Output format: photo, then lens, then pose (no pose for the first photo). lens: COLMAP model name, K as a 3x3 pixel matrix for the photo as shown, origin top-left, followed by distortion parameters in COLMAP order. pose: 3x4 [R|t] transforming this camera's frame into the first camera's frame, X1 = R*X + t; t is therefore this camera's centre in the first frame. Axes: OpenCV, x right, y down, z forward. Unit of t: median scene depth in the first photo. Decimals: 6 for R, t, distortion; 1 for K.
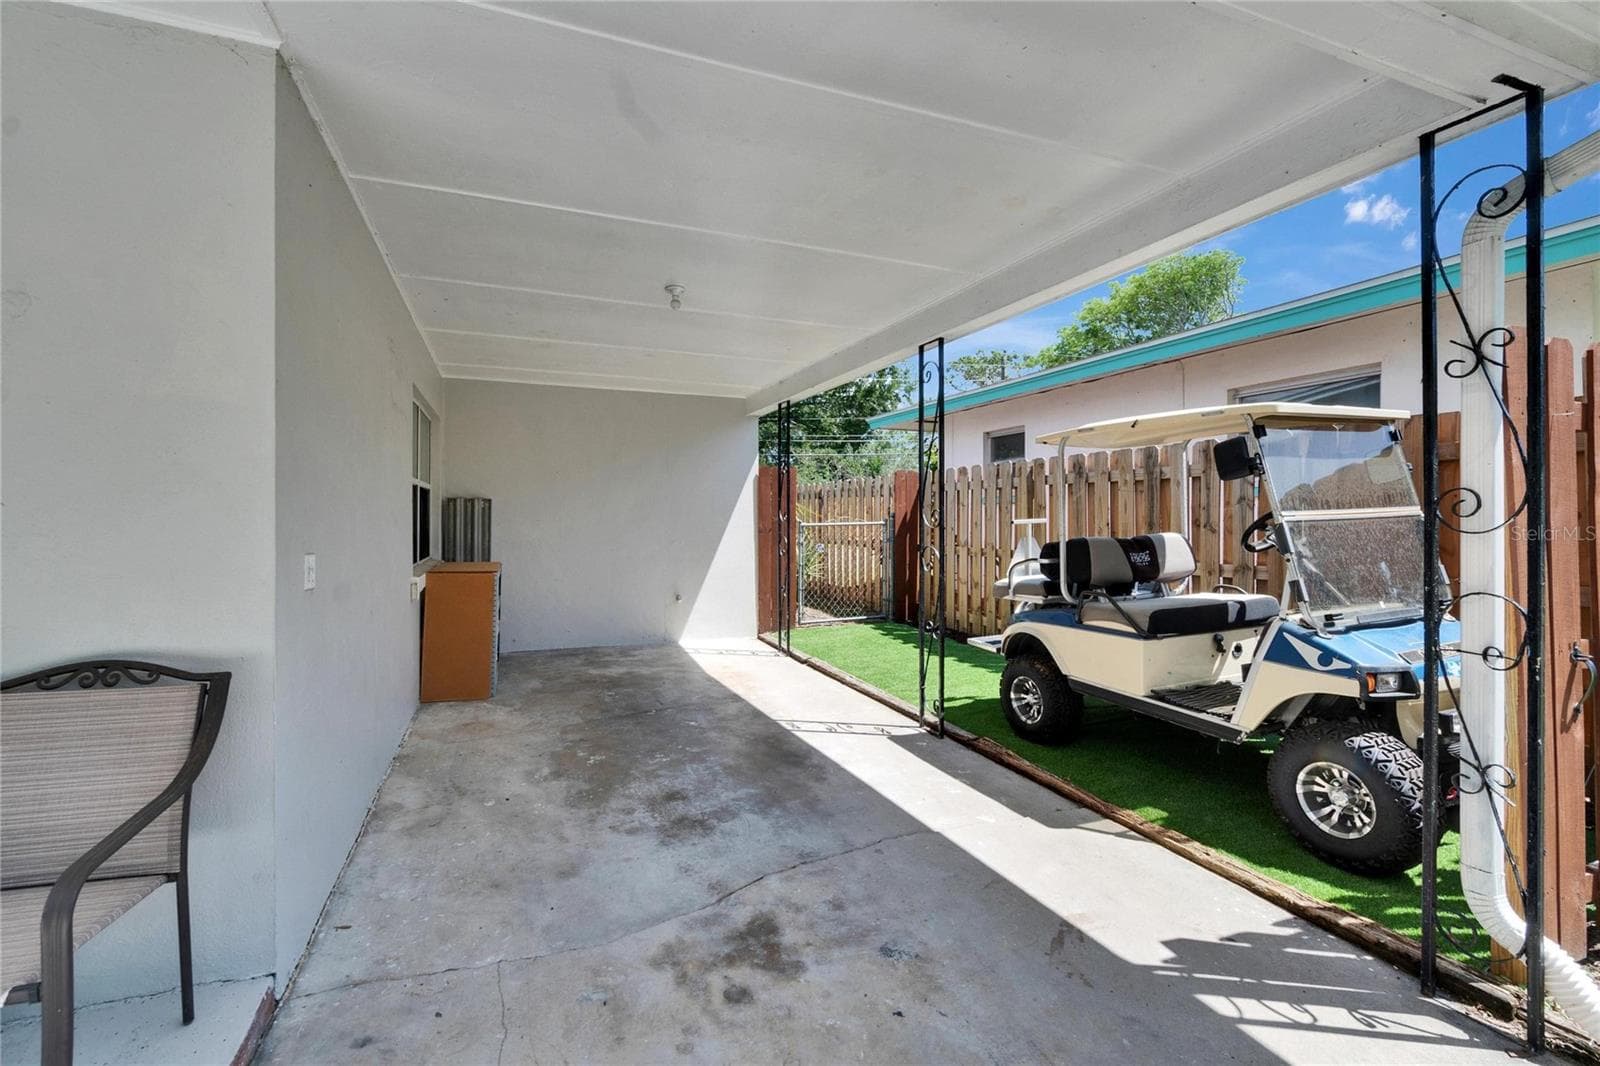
lens RADIAL K [[711.8, 0, 790.3], [0, 711.8, 520.2], [0, 0, 1]] dist [-0.004664, 0.000530]
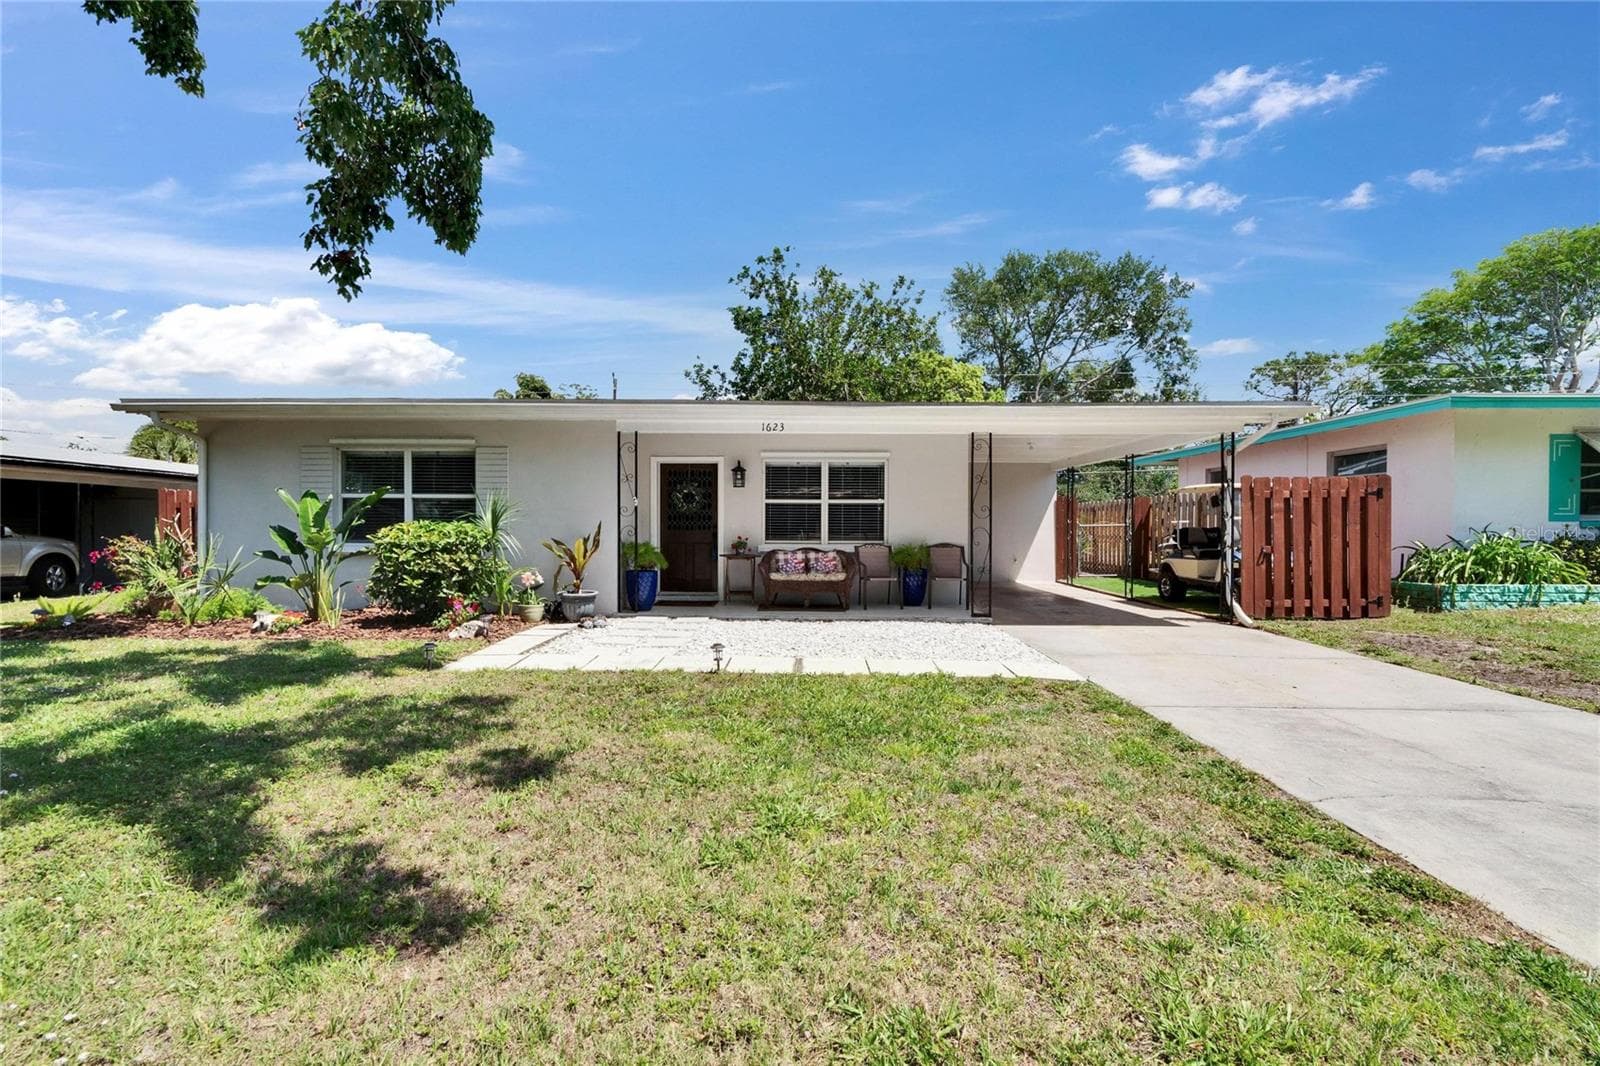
lens RADIAL K [[704.1, 0, 784.3], [0, 704.1, 537.7], [0, 0, 1]] dist [-0.009612, 0.000524]
pose [[0.922729, 0.006620, -0.385393, 0.024461], [-0.002684, 0.999939, 0.010751, 0.046971], [0.385440, -0.008886, 0.922690, -2.428945]]
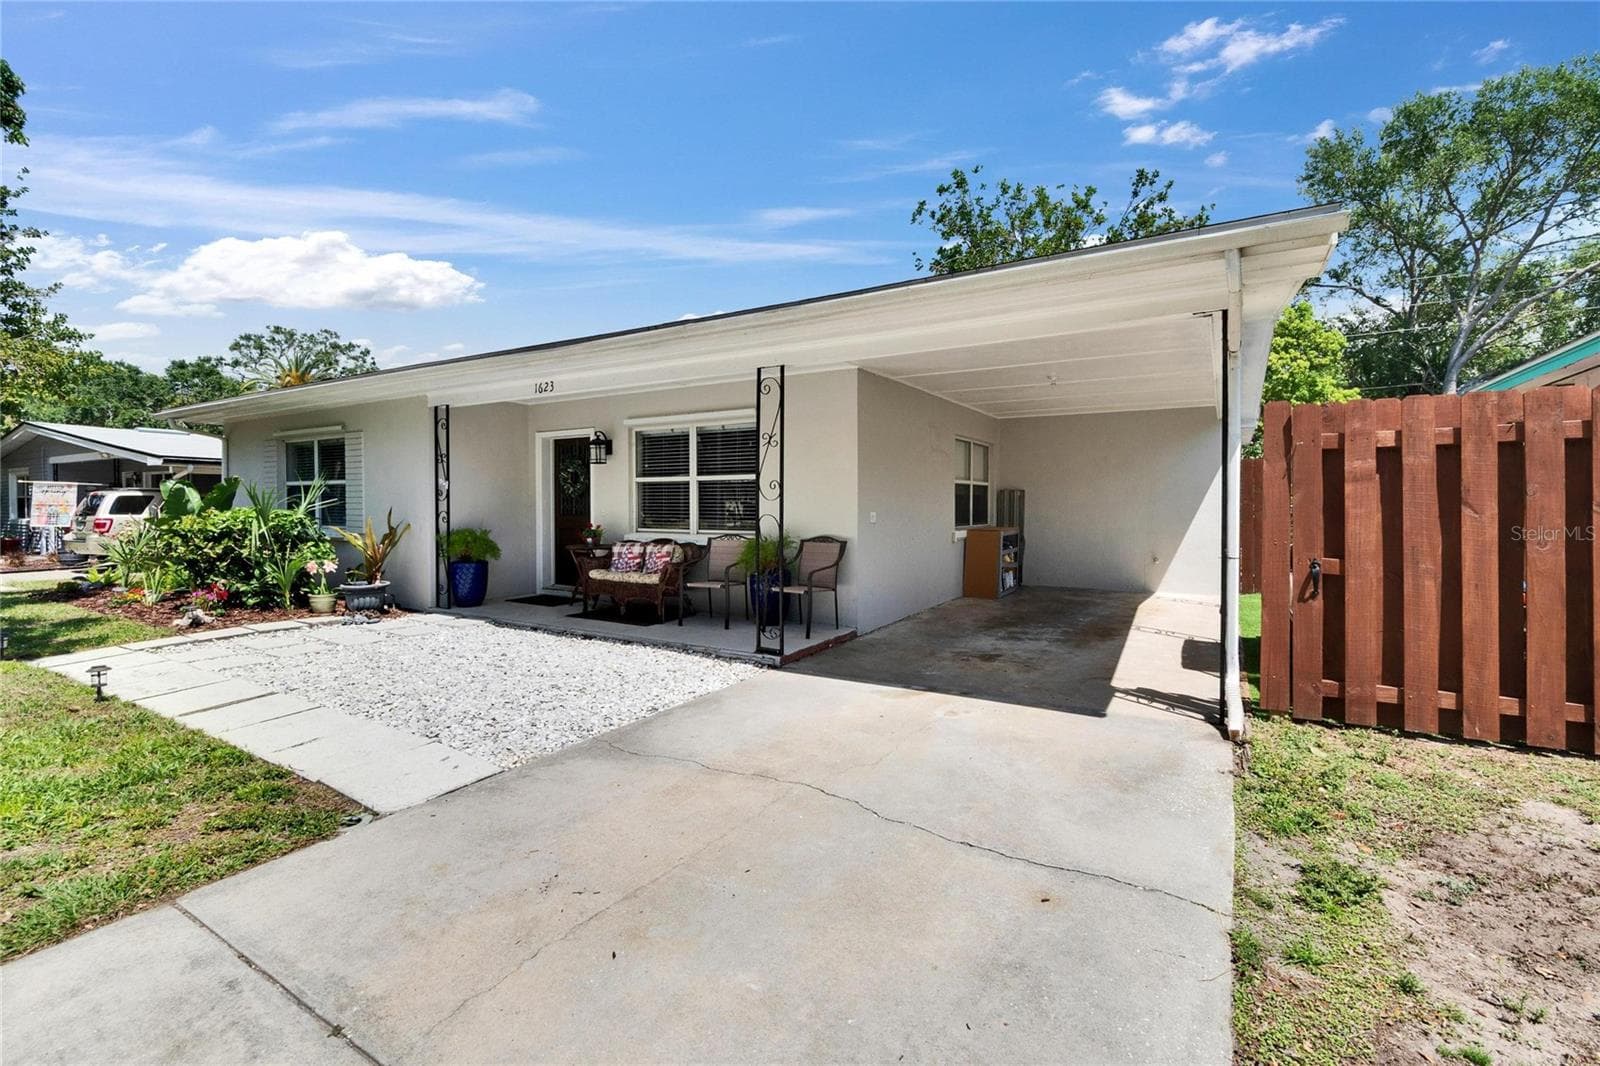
lens RADIAL K [[711.8, 0, 790.3], [0, 711.8, 520.2], [0, 0, 1]] dist [-0.004664, 0.000530]
pose [[0.605811, 0.015061, -0.795466, 1.041957], [-0.000531, 0.999828, 0.018526, 0.017734], [0.795609, -0.010801, 0.605715, -0.780200]]
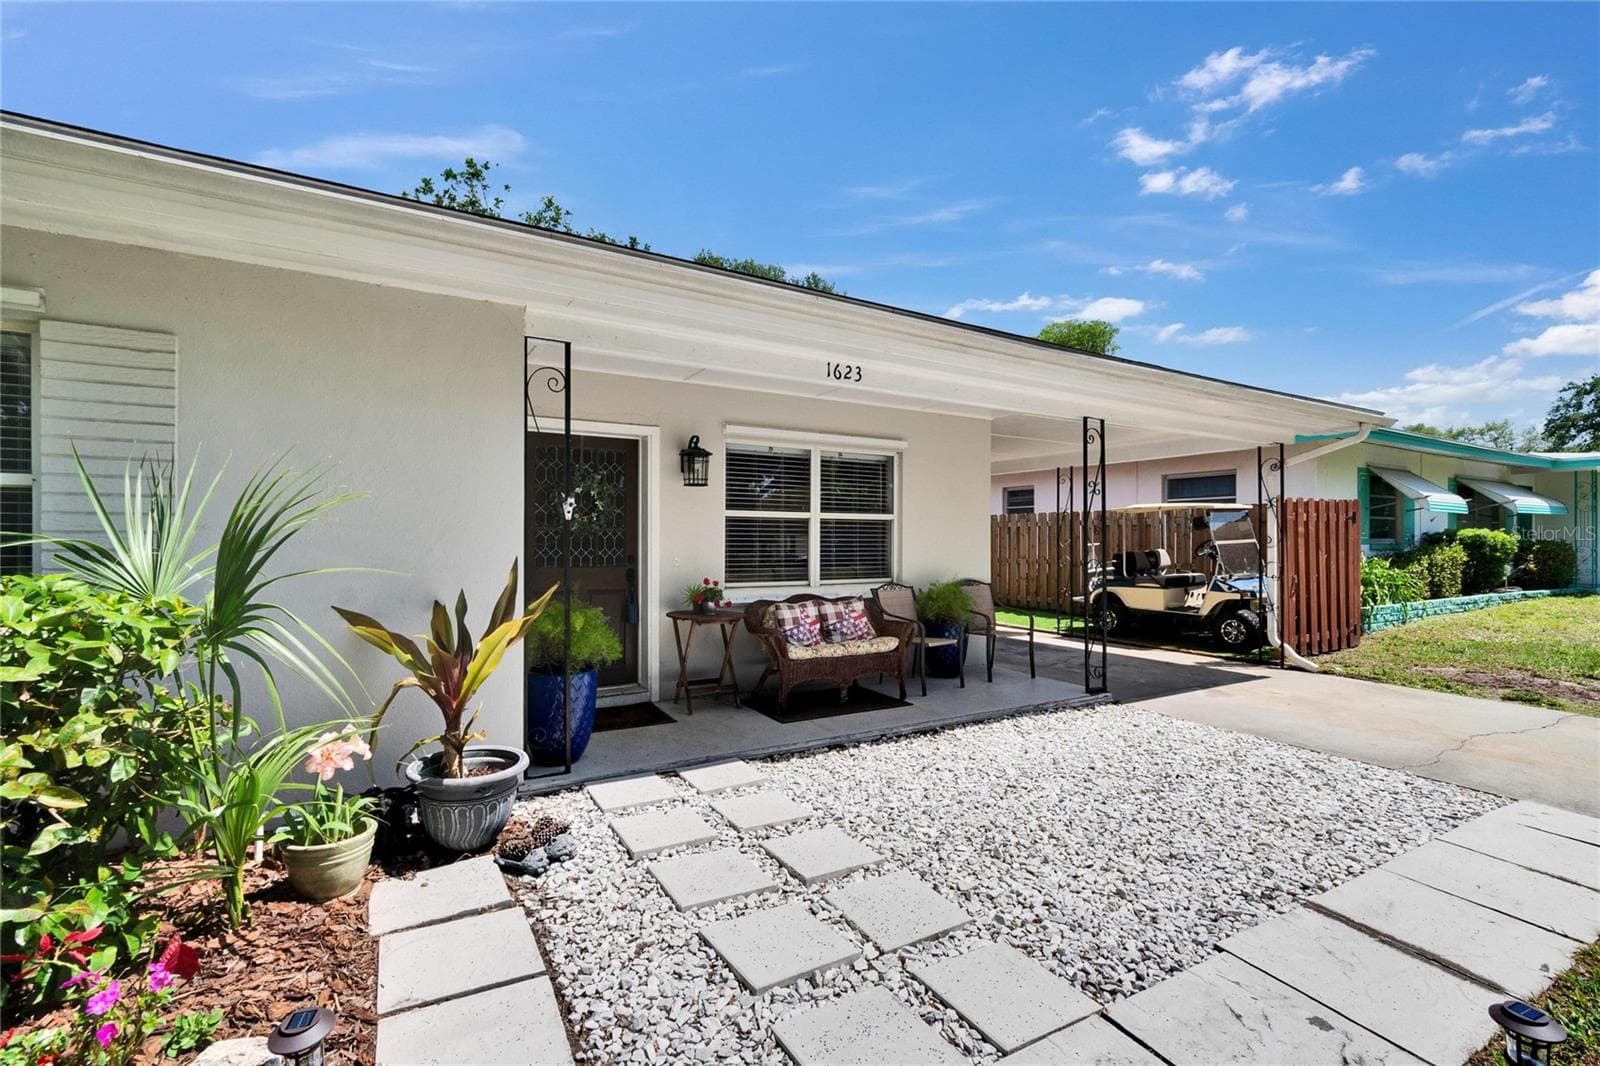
lens RADIAL K [[714.0, 0, 792.7], [0, 714.0, 537.2], [0, 0, 1]] dist [-0.011176, 0.008760]
pose [[0.987014, 0.001420, 0.160626, -1.297373], [-0.000268, 0.999974, -0.007192, -0.005423], [-0.160632, 0.007056, 0.986989, -1.404362]]
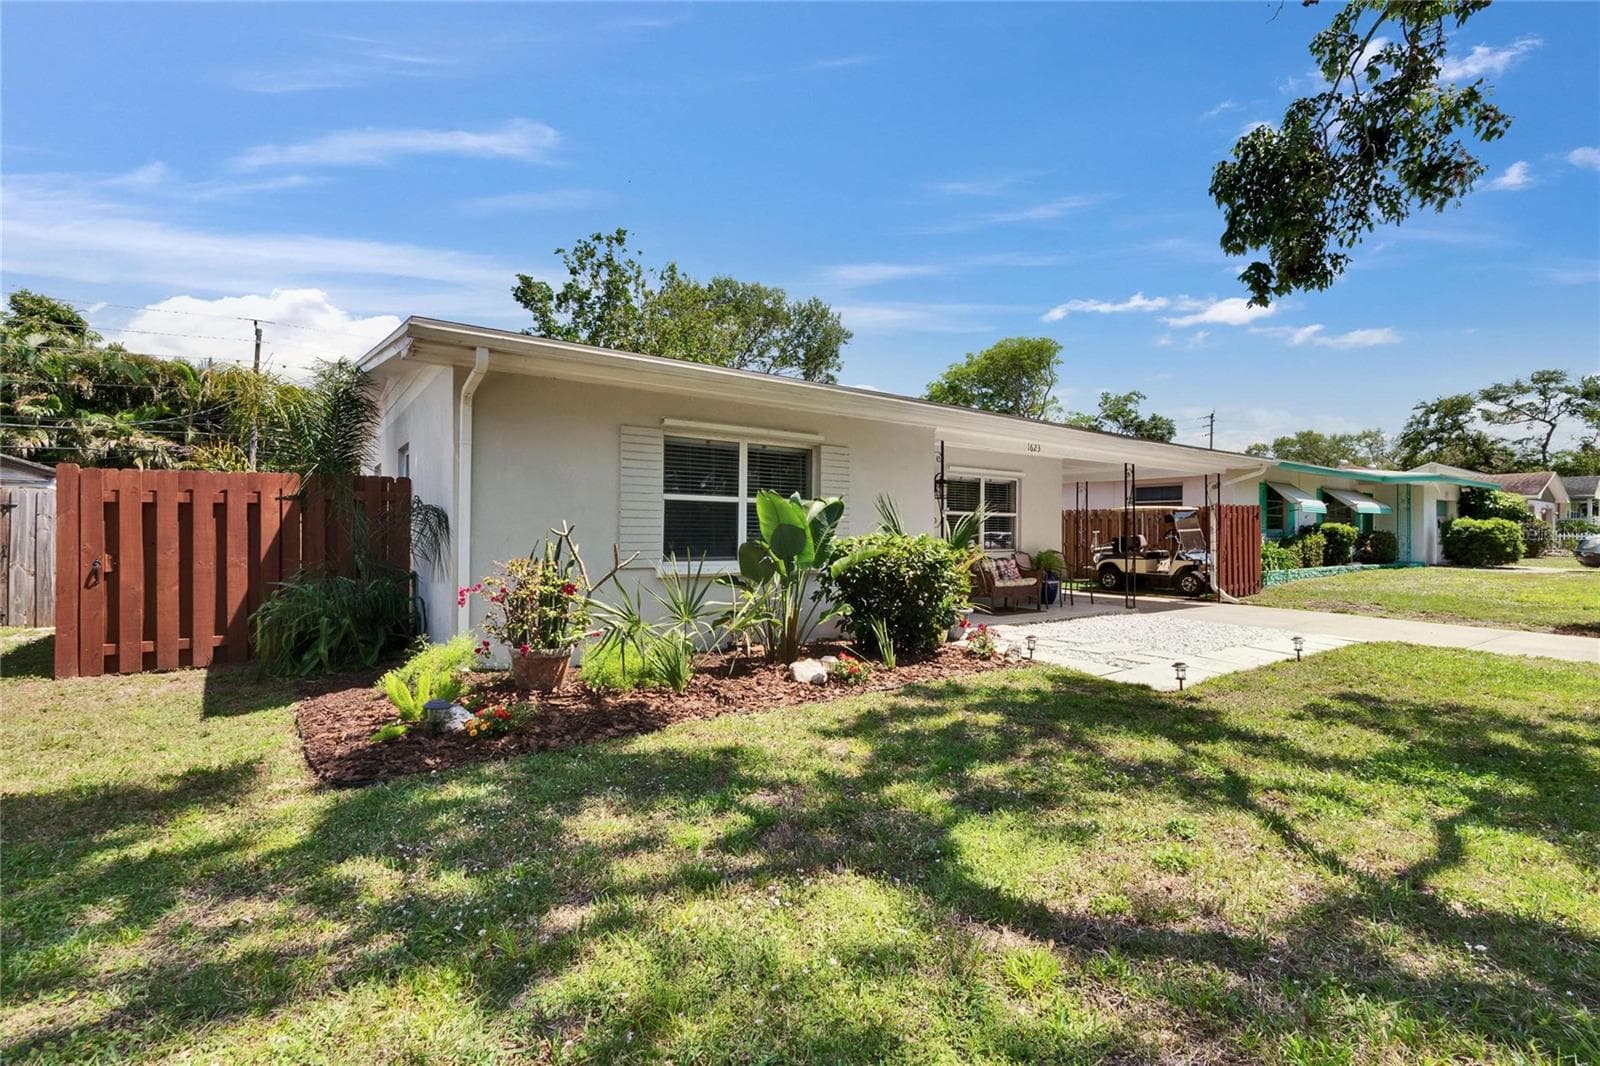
lens RADIAL K [[705.2, 0, 788.2], [0, 705.2, 526.6], [0, 0, 1]] dist [-0.005356, 0.001045]
pose [[0.970169, 0.006349, 0.242348, -2.606322], [-0.004047, 0.999942, -0.009993, 0.021637], [-0.242397, 0.008714, 0.970138, -2.577674]]
